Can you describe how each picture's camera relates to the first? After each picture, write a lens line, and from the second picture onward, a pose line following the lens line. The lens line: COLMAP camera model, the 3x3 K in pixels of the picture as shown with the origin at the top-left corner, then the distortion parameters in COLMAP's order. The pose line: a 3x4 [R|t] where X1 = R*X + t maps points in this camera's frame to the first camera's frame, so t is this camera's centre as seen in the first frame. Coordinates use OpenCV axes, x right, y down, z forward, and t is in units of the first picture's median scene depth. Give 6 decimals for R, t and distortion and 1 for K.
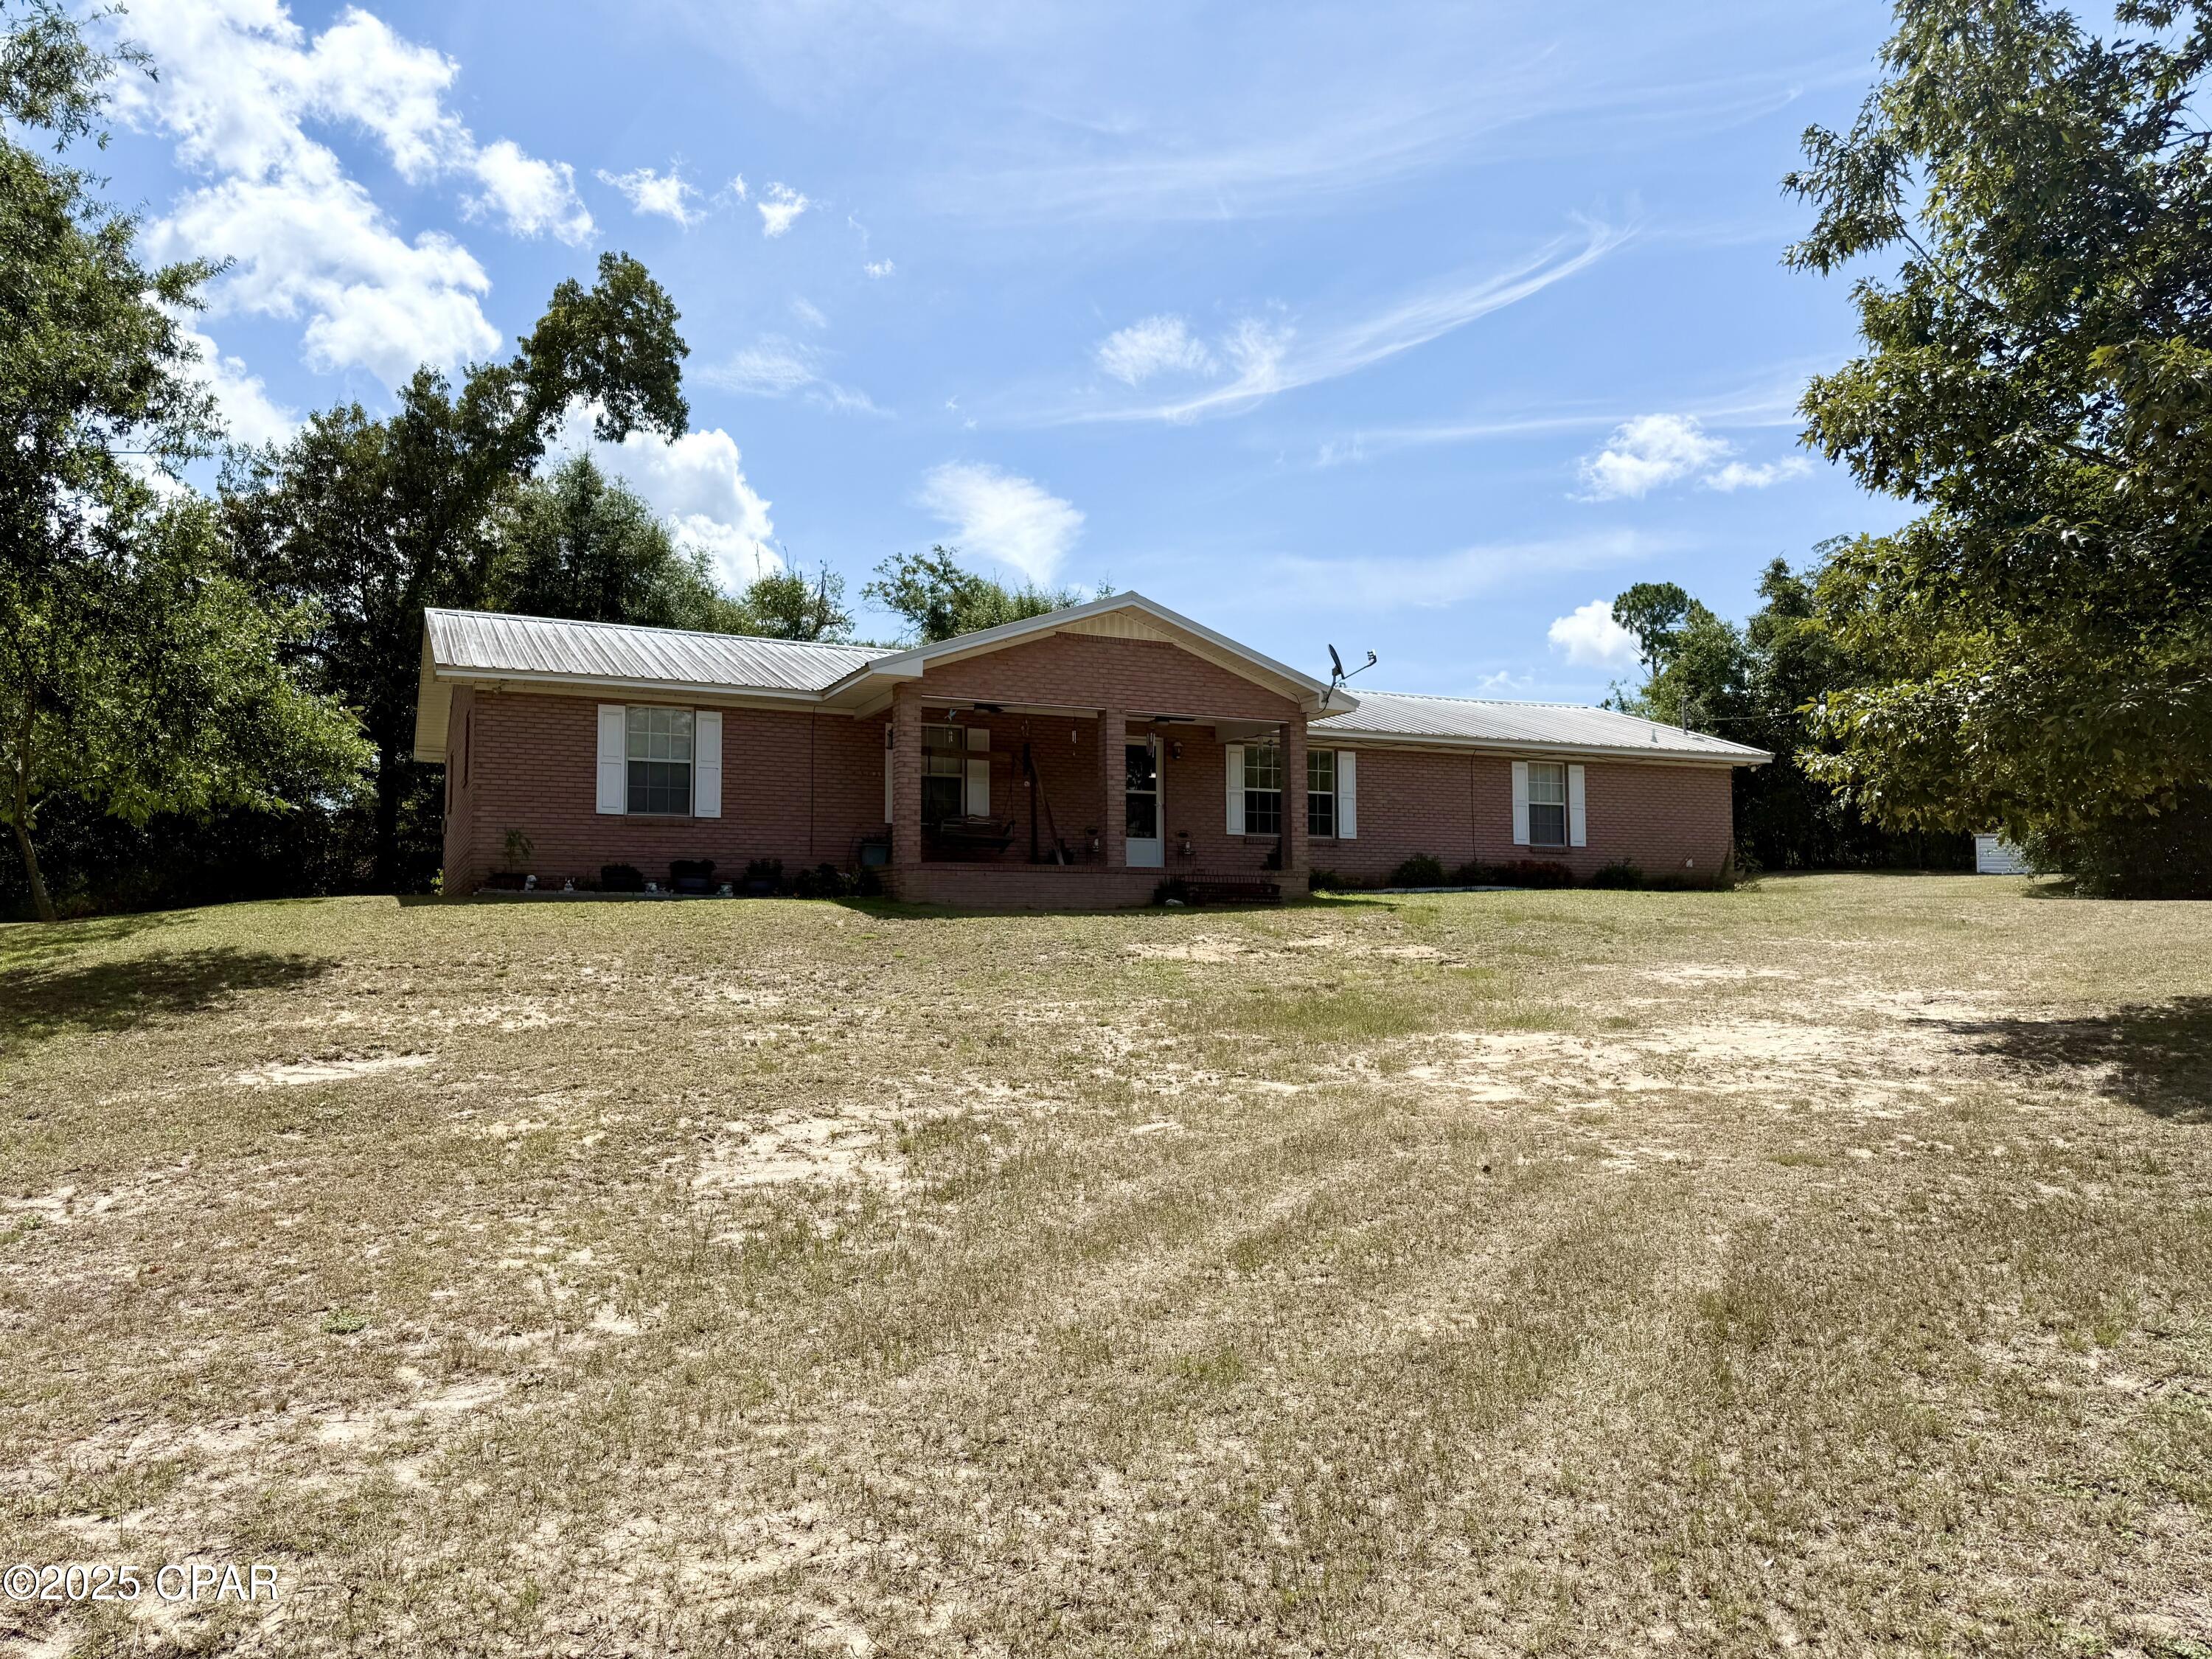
lens RADIAL K [[1509.3, 0, 1106.0], [0, 1509.3, 829.5], [0, 0, 1]] dist [0.002300, 0.000950]
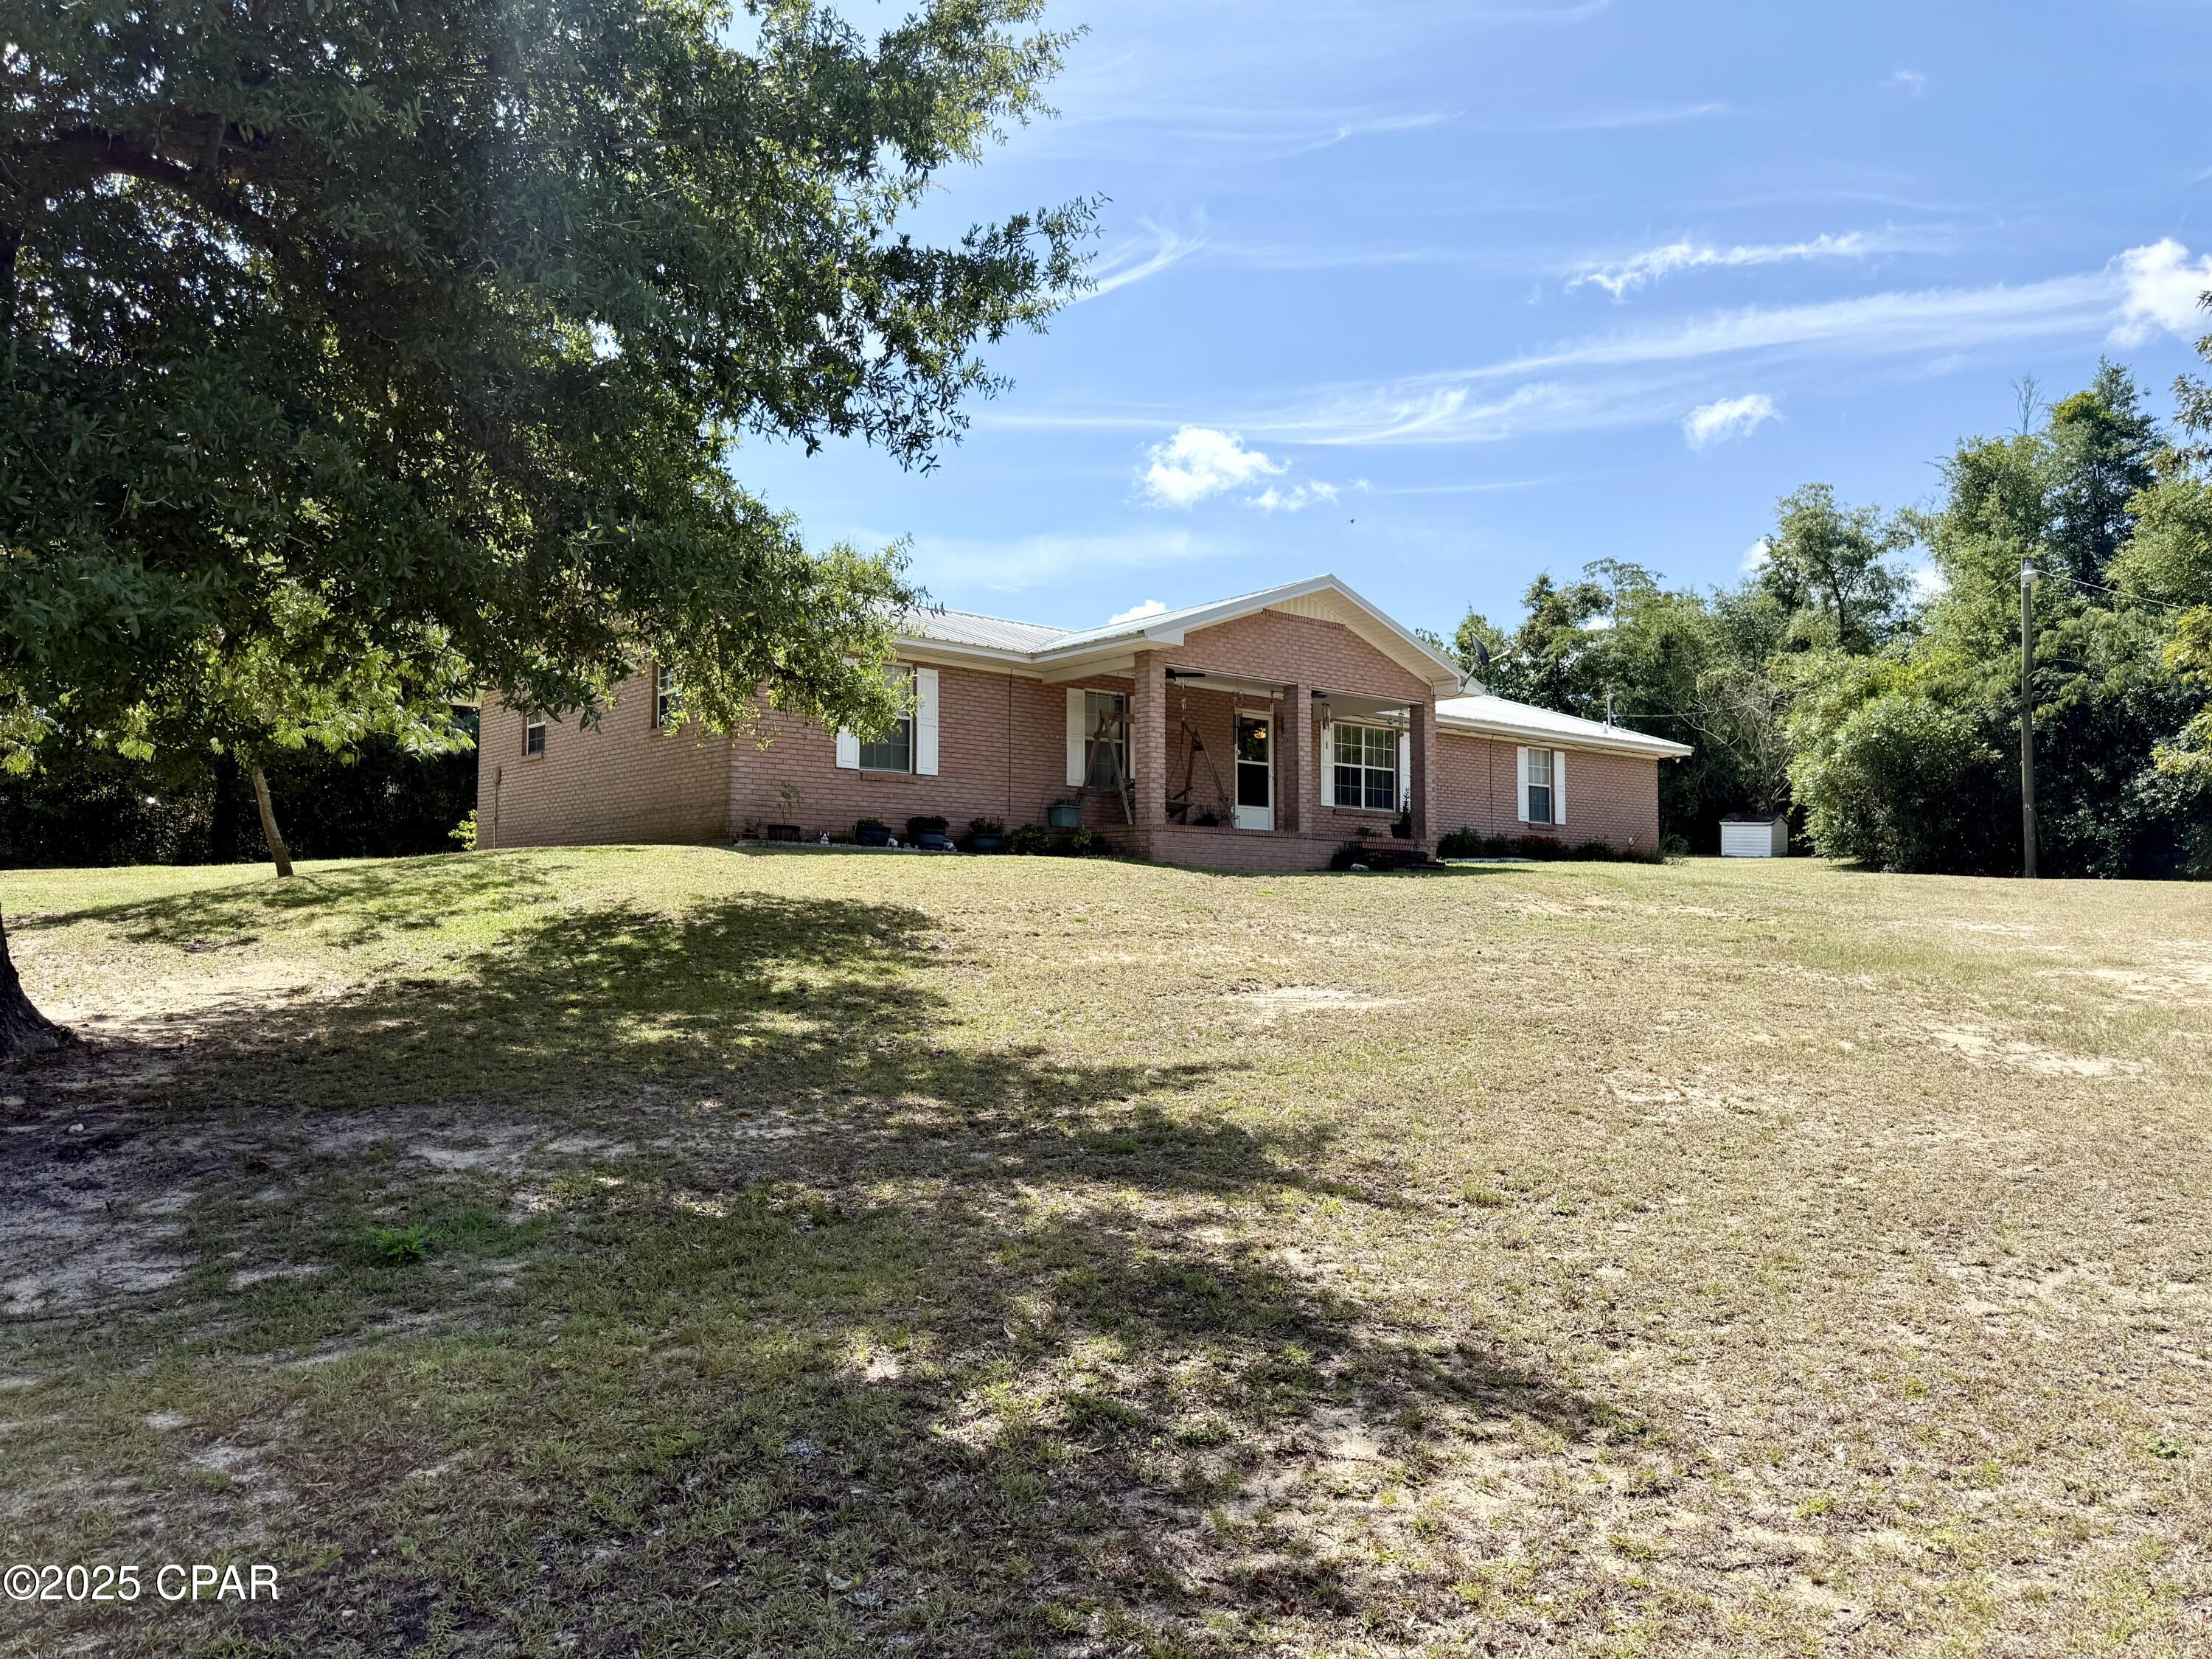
lens RADIAL K [[1545.4, 0, 1110.9], [0, 1545.4, 785.8], [0, 0, 1]] dist [0.112379, -0.146148]
pose [[0.953882, 0.024323, 0.299194, -0.230617], [-0.018417, 0.999576, -0.022546, 0.009633], [-0.299615, 0.015996, 0.953926, 0.001645]]
